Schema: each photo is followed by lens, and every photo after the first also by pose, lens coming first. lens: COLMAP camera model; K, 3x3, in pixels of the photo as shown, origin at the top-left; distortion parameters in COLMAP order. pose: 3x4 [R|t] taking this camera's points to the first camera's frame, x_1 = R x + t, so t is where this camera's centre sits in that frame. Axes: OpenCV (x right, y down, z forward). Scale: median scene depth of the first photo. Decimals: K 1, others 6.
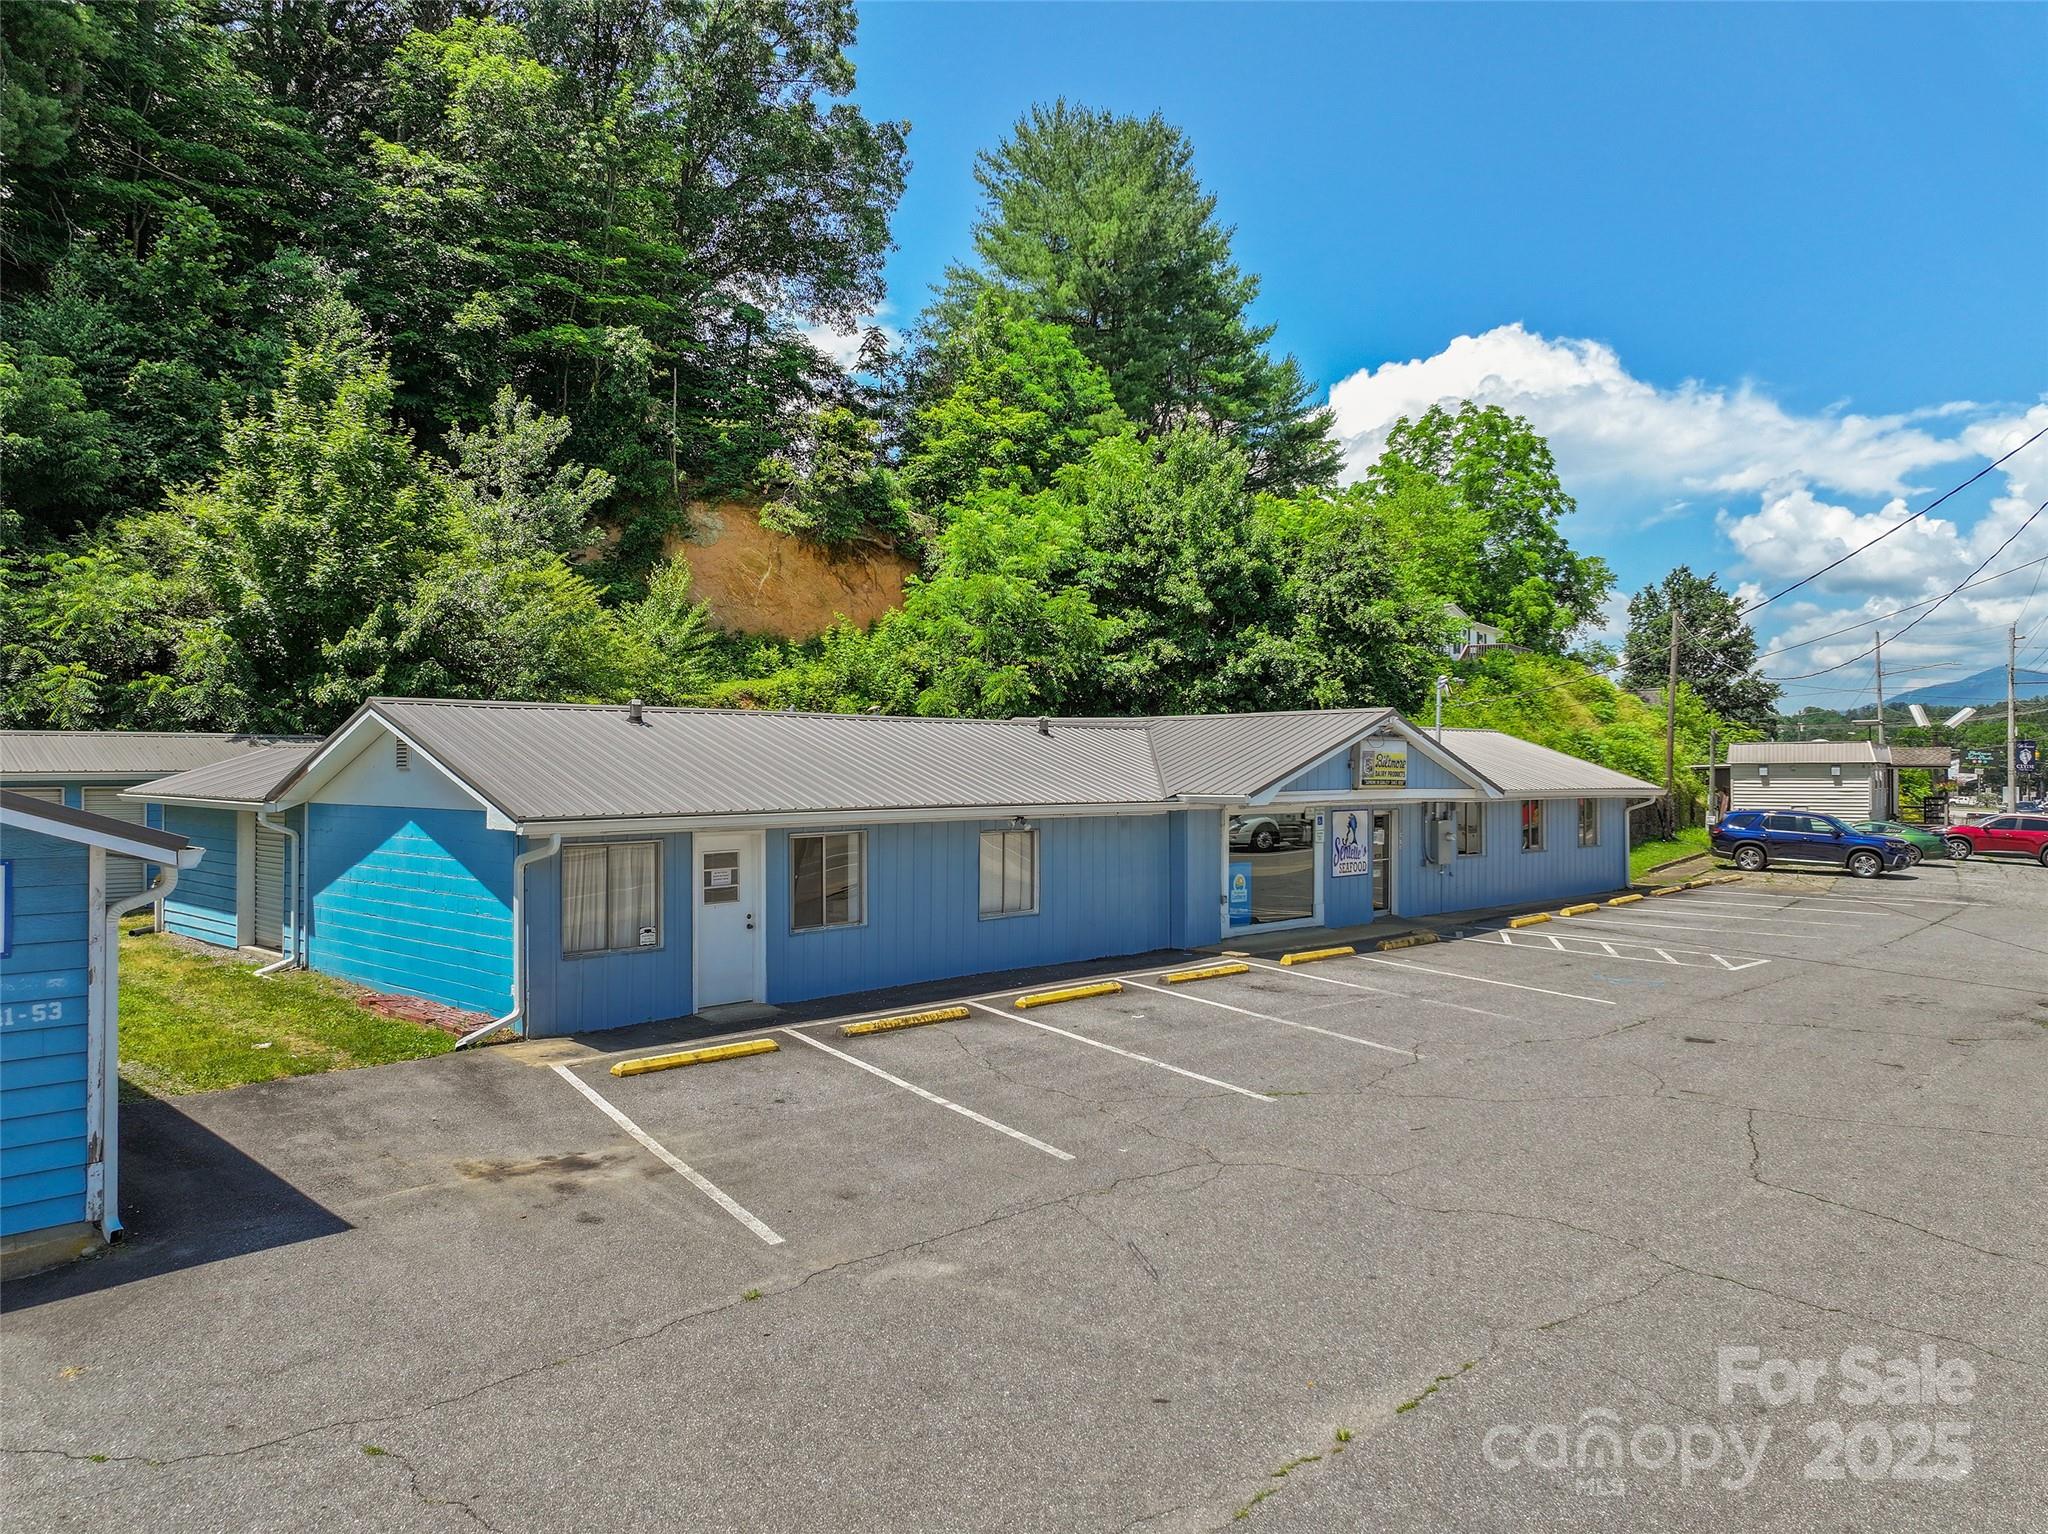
lens RADIAL K [[1443.1, 0, 1028.3], [0, 1443.1, 767.9], [0, 0, 1]] dist [-0.003252, 0.011682]
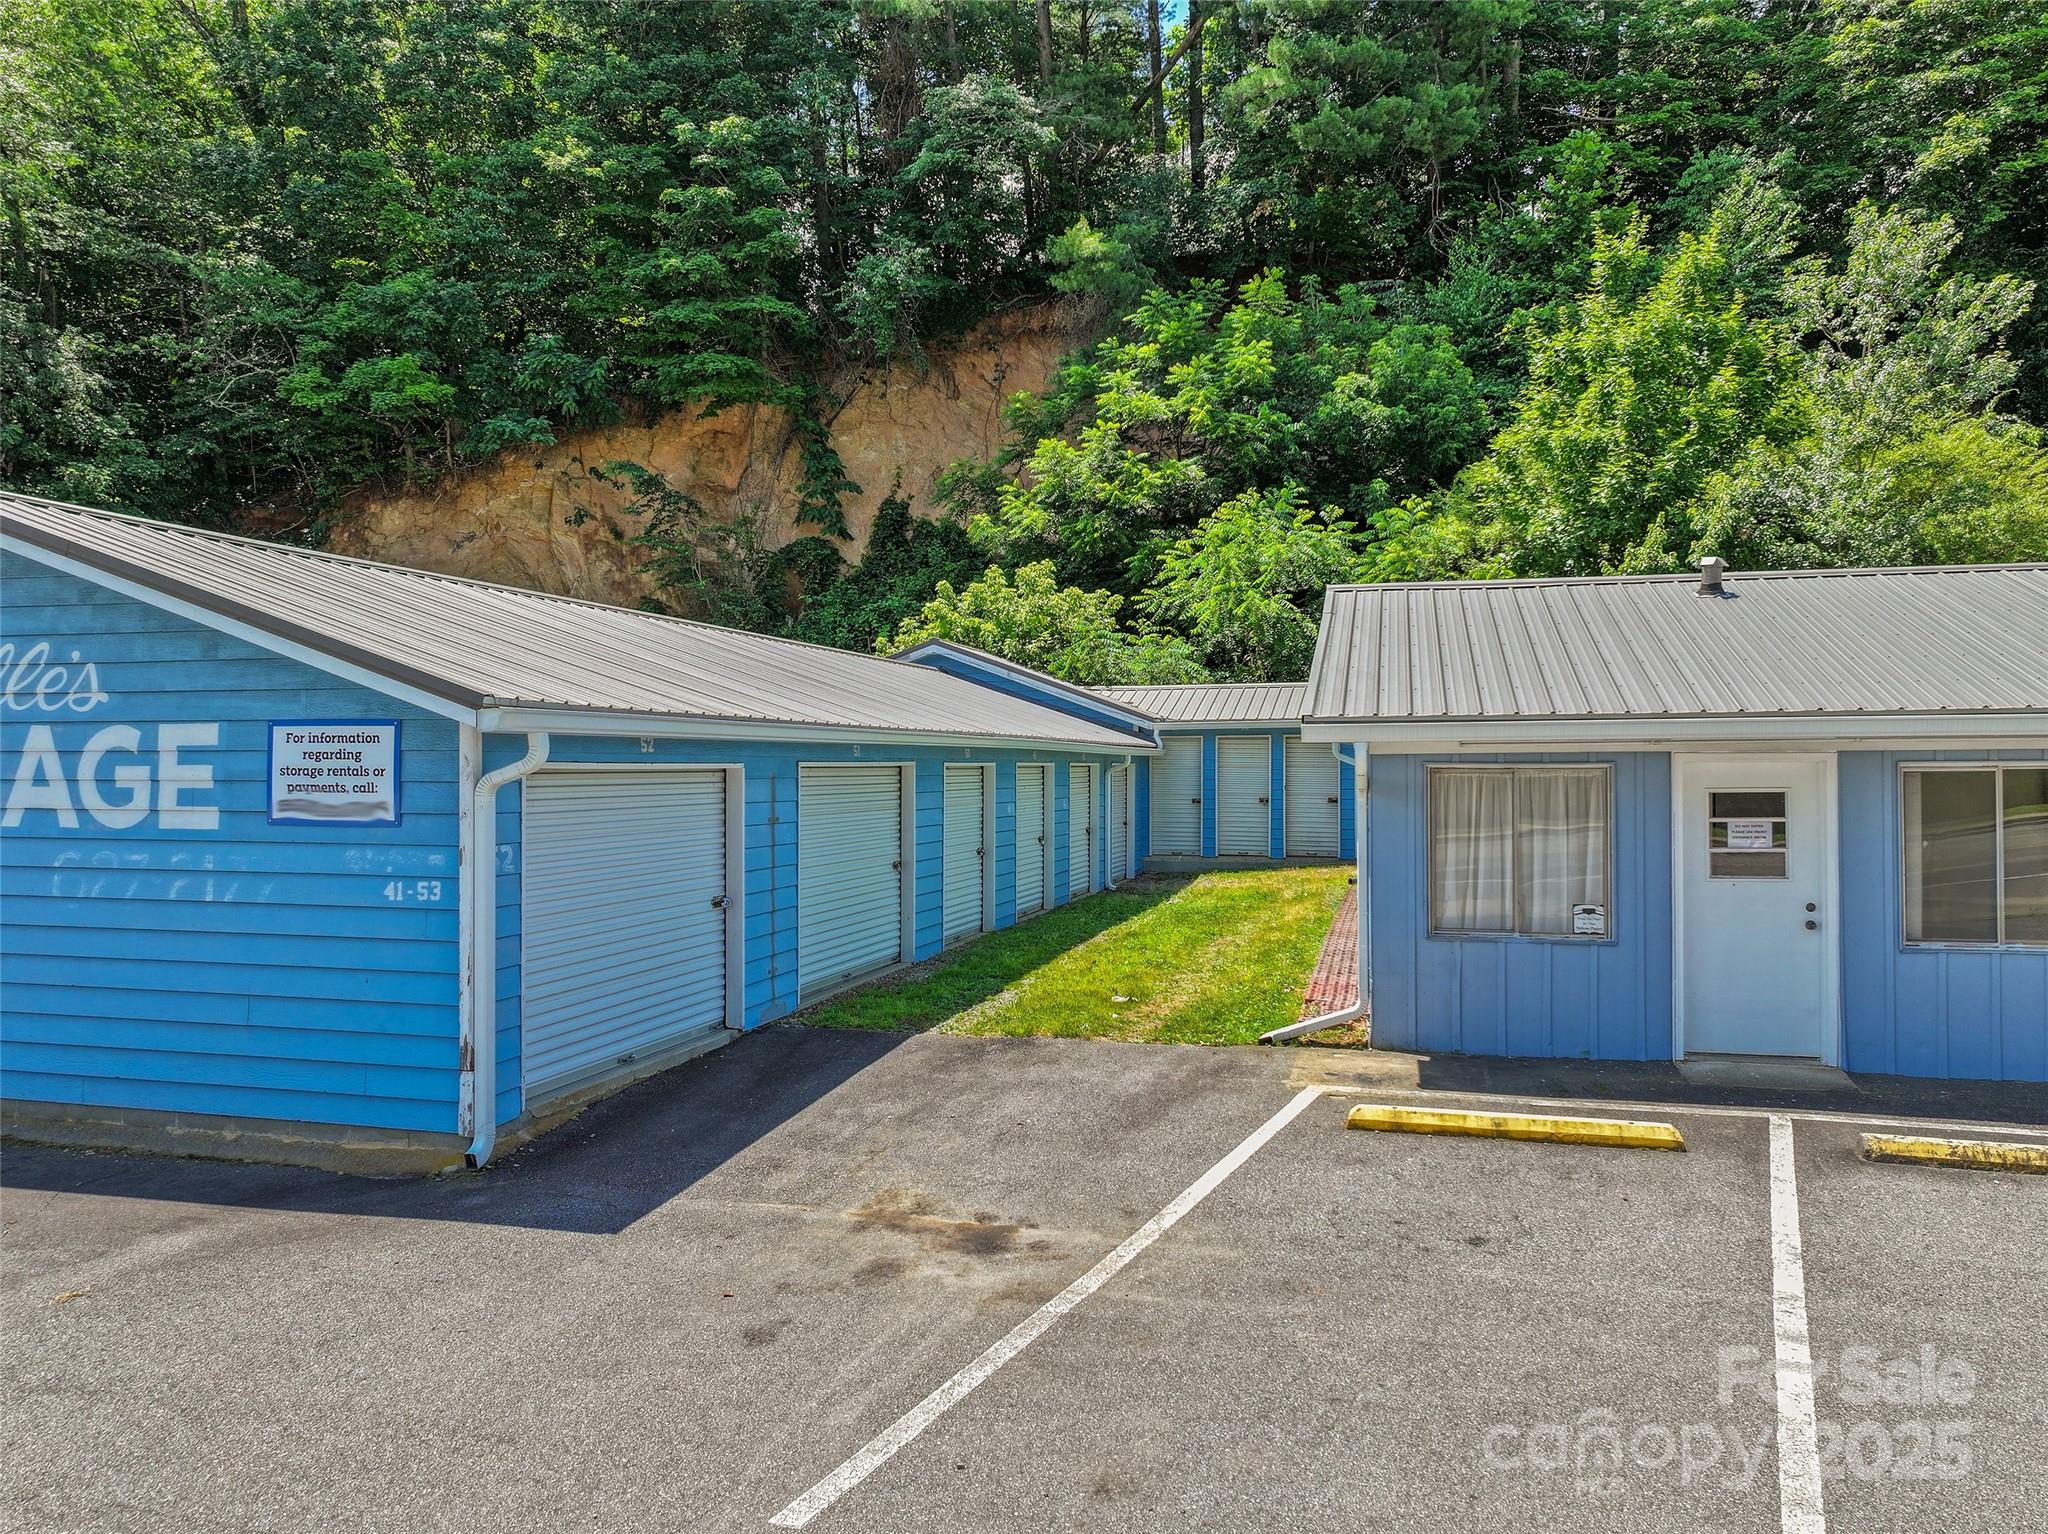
lens RADIAL K [[1438.6, 0, 1027.9], [0, 1438.6, 760.5], [0, 0, 1]] dist [-0.000453, 0.008861]
pose [[0.488380, 0.000022, -0.872631, 0.062984], [0.000557, 1.000000, 0.000338, 0.019419], [0.872631, -0.000651, 0.488380, 0.197132]]
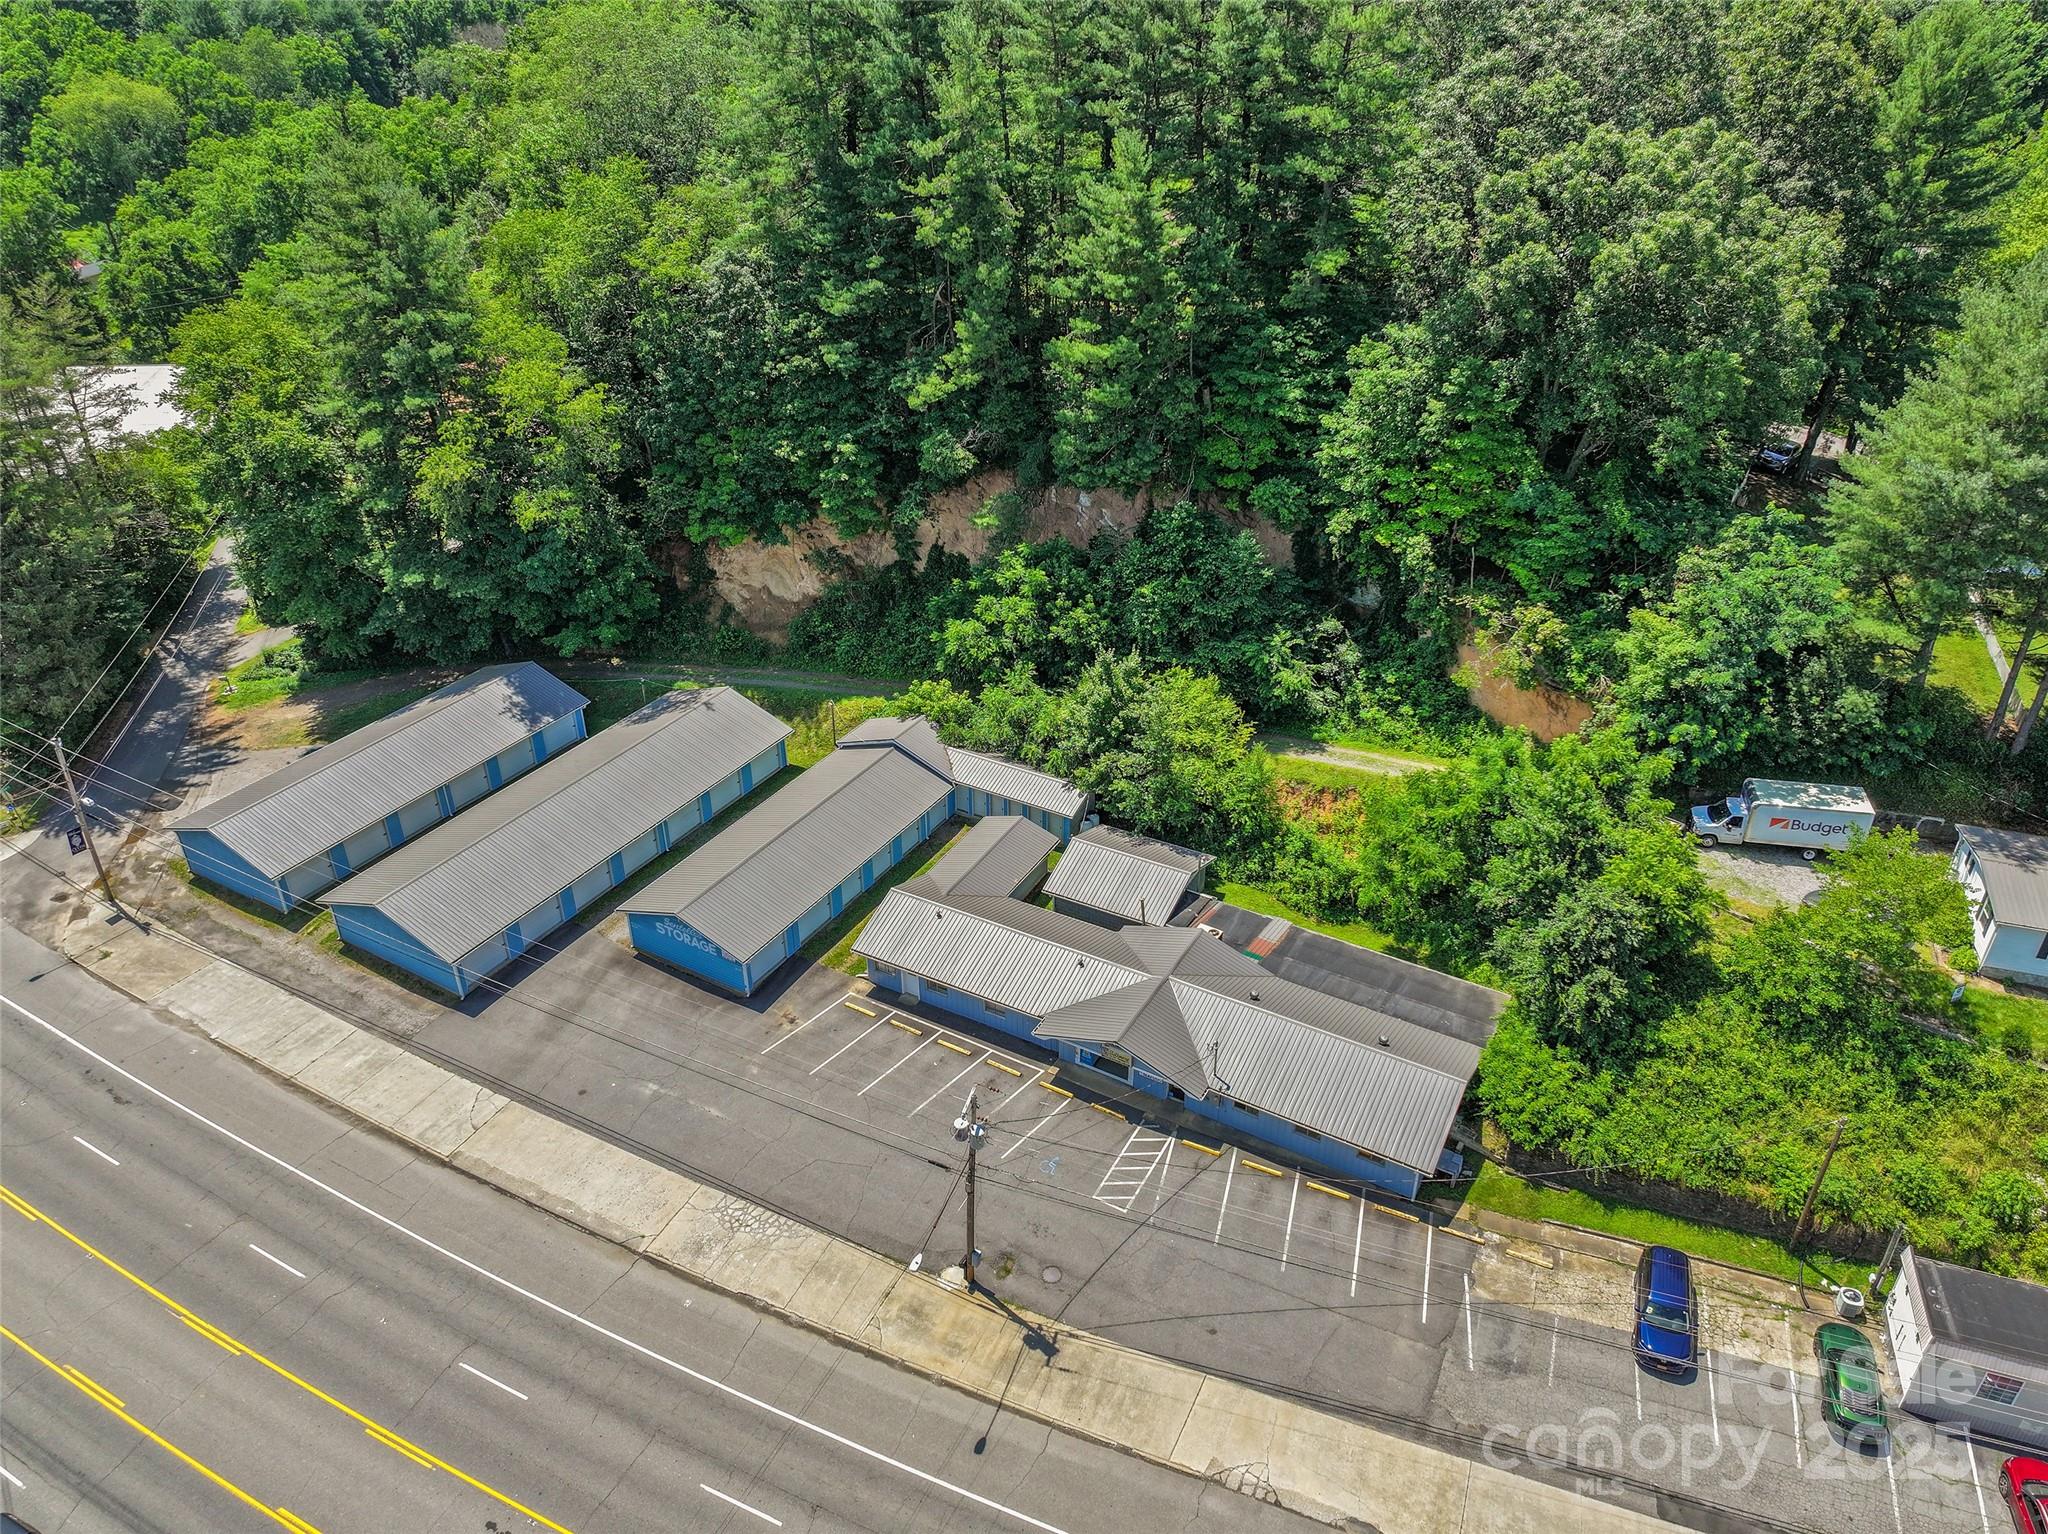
lens RADIAL K [[1438.6, 0, 1027.9], [0, 1438.6, 760.5], [0, 0, 1]] dist [-0.000453, 0.008861]
pose [[0.249445, 0.496689, -0.831310, 1.266620], [0.006878, 0.857516, 0.514411, -1.080497], [0.968365, -0.134035, 0.210487, 0.226389]]
